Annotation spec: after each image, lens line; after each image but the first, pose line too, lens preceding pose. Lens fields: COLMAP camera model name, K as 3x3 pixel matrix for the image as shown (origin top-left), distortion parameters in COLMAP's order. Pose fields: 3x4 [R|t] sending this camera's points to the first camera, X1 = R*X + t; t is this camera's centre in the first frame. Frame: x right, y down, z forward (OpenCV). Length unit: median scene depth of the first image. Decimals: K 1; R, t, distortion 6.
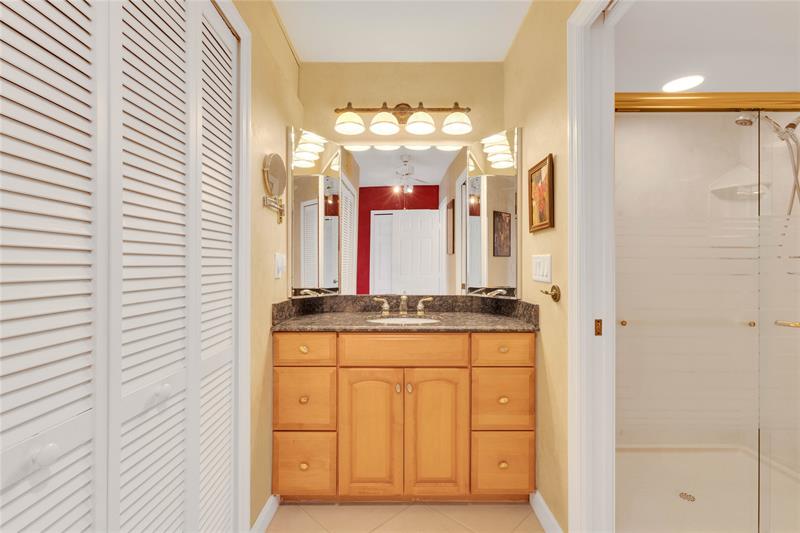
lens RADIAL K [[376.4, 0, 400.6], [0, 376.4, 267.6], [0, 0, 1]] dist [0.004235, 0.001780]
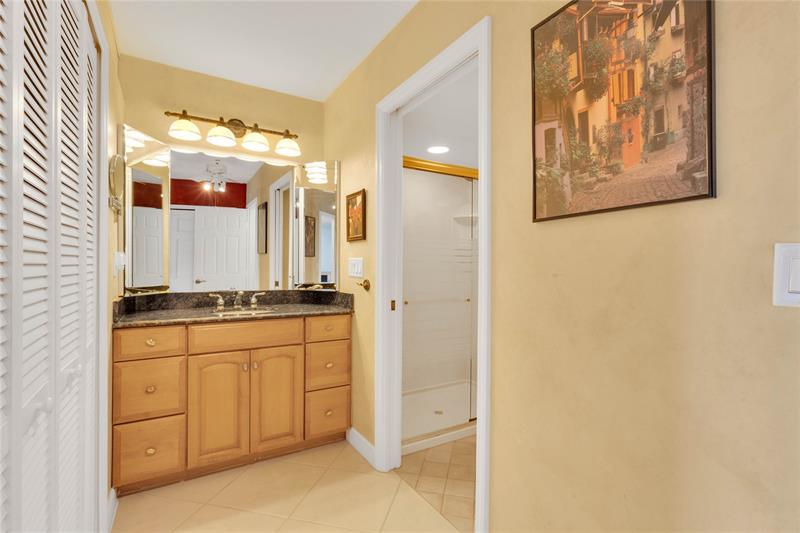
lens RADIAL K [[376.4, 0, 397.9], [0, 376.4, 270.9], [0, 0, 1]] dist [0.004235, 0.001780]
pose [[0.863761, -0.001213, 0.503900, -0.189769], [-0.005428, 0.999917, 0.011712, -0.003275], [-0.503872, -0.012852, 0.863683, -0.277691]]
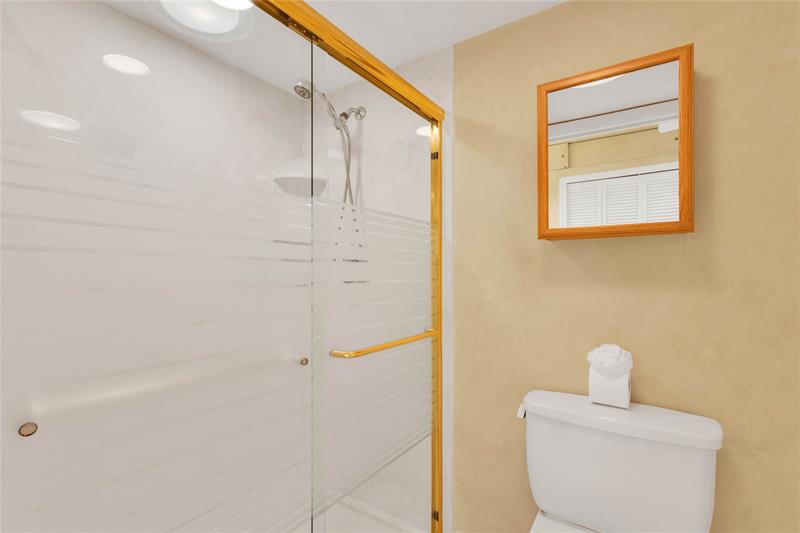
lens RADIAL K [[361.8, 0, 405.5], [0, 361.8, 265.1], [0, 0, 1]] dist [0.004828, -0.000490]
pose [[0.556035, 0.018506, 0.830953, 0.416897], [-0.001696, 0.999775, -0.021130, -0.002607], [-0.831157, 0.010340, 0.555941, 0.418625]]
